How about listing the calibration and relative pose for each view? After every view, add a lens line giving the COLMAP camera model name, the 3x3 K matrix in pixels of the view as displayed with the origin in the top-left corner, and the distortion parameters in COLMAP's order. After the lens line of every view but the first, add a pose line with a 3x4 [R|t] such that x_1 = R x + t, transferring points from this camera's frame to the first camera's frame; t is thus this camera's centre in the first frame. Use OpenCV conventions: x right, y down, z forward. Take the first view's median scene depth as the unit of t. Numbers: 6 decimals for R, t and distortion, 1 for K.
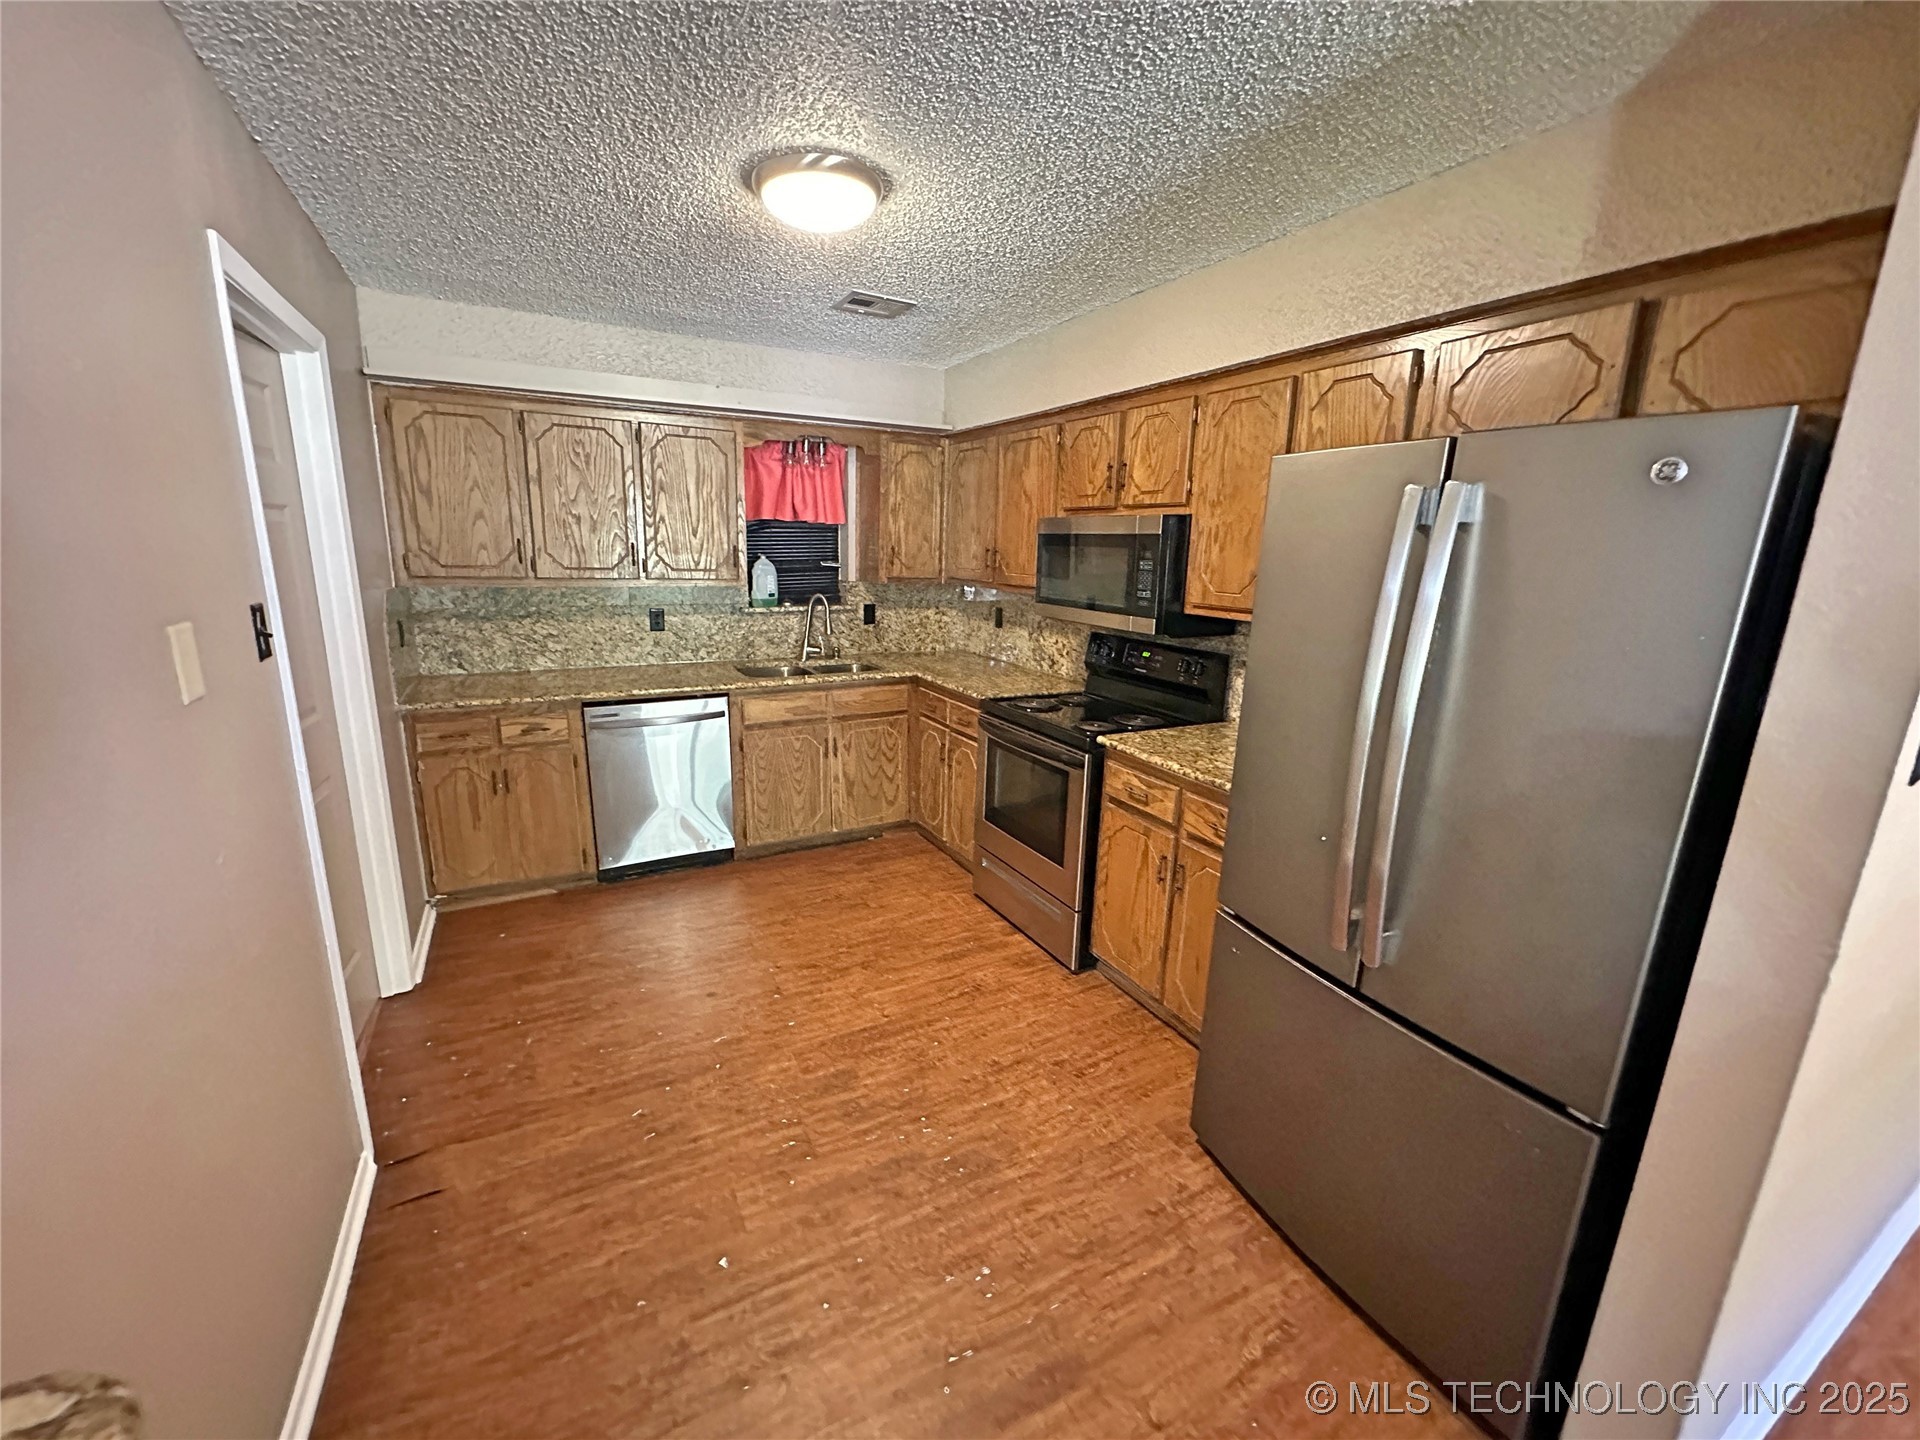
lens RADIAL K [[769.9, 0, 956.8], [0, 769.9, 722.3], [0, 0, 1]] dist [-0.004256, 0.000913]
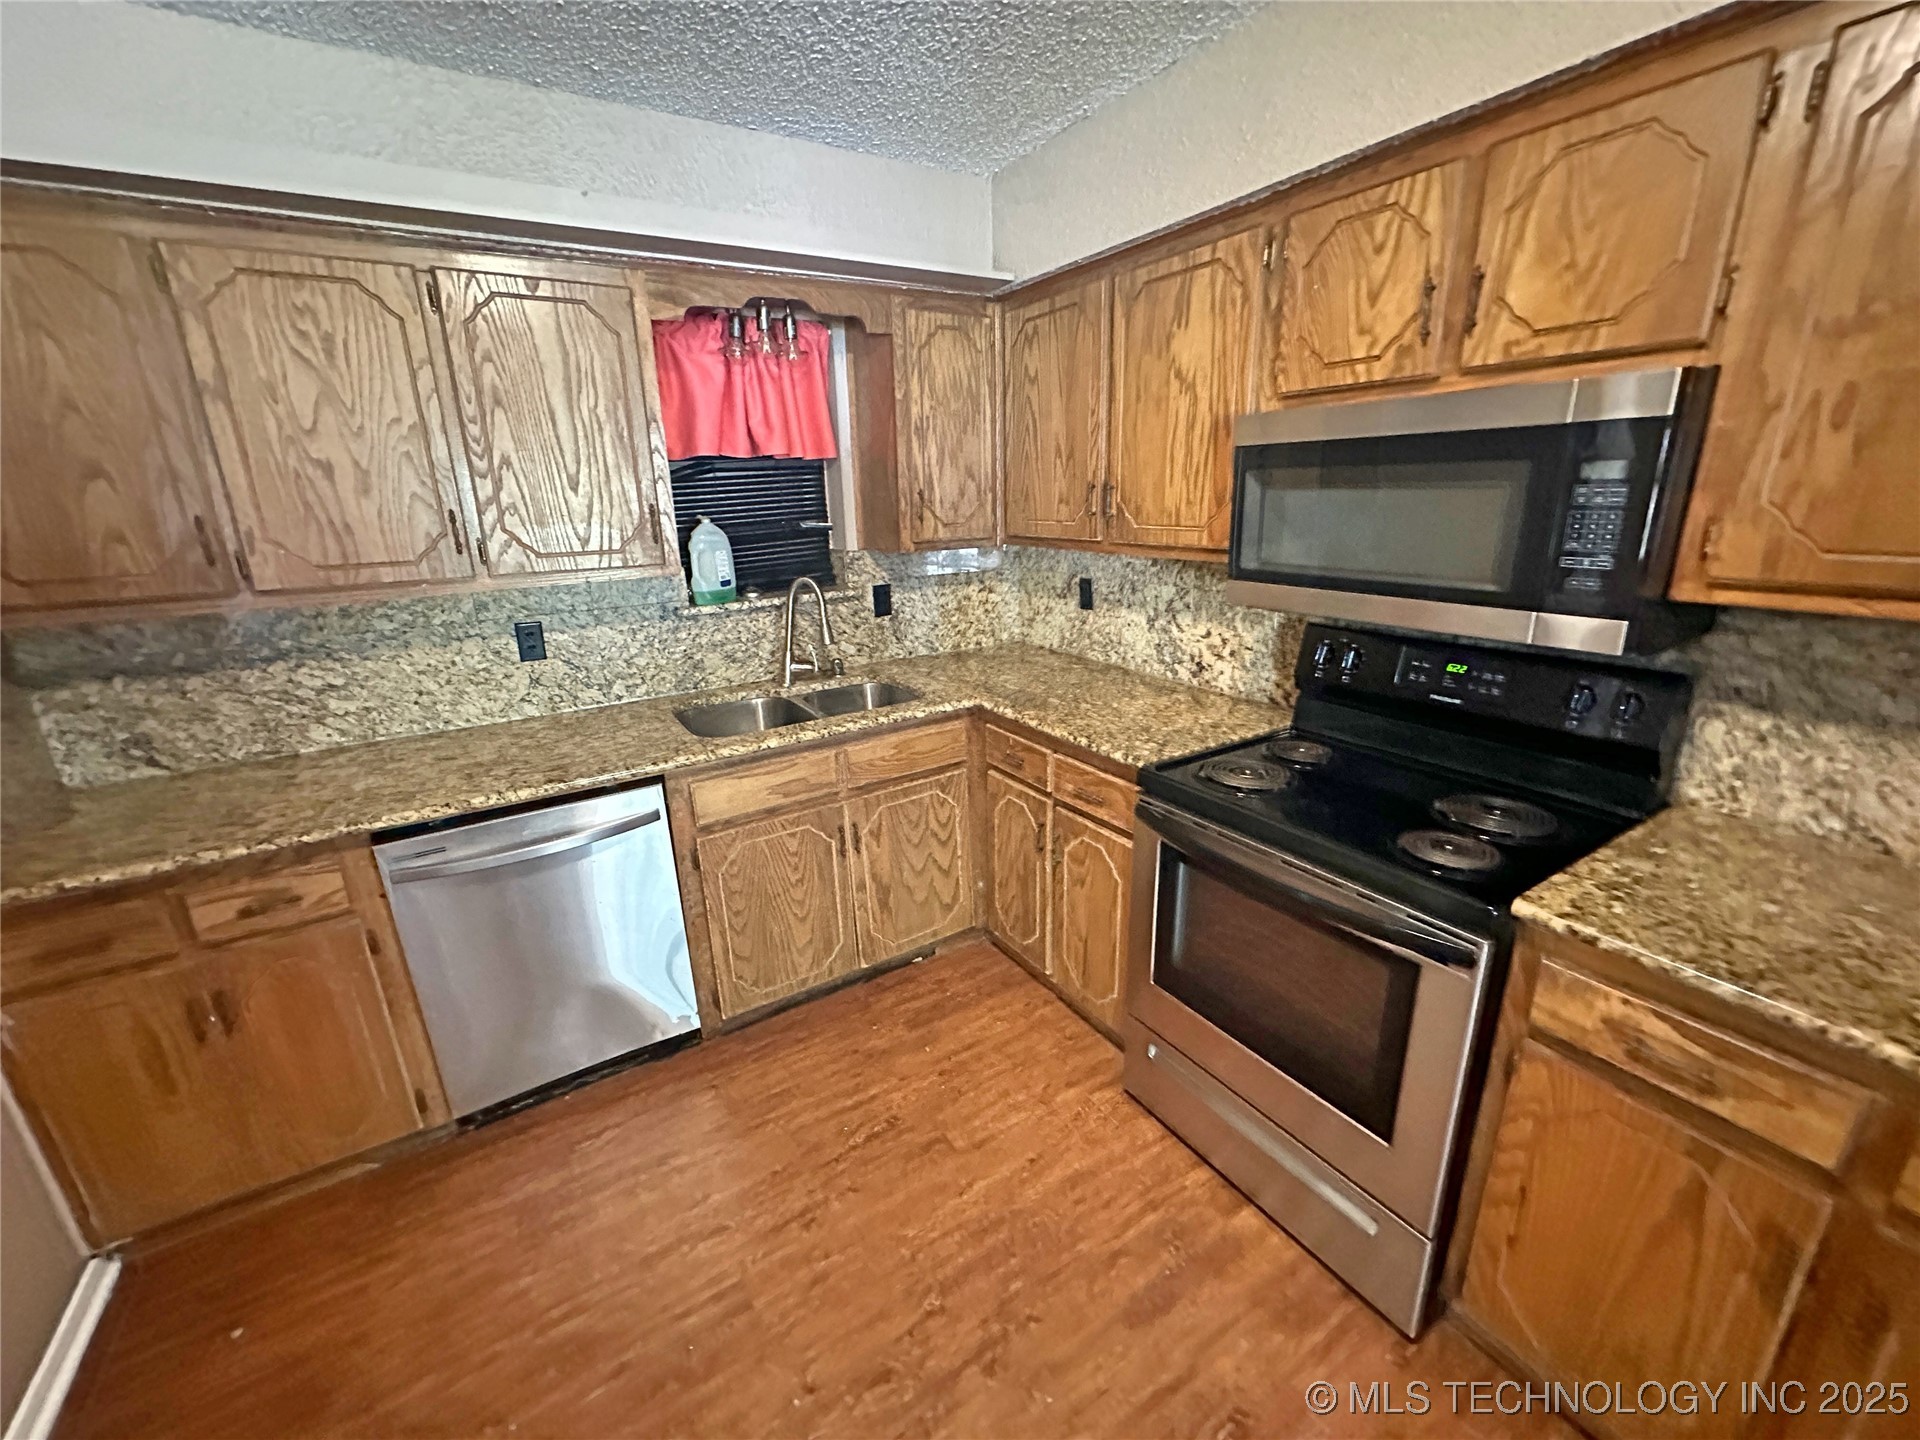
lens RADIAL K [[769.9, 0, 960.2], [0, 769.9, 720.8], [0, 0, 1]] dist [-0.004256, 0.000913]
pose [[0.996515, -0.070823, 0.044073, -0.103993], [0.067695, 0.995329, 0.068832, -0.099071], [-0.048742, -0.065608, 0.996654, 0.434538]]
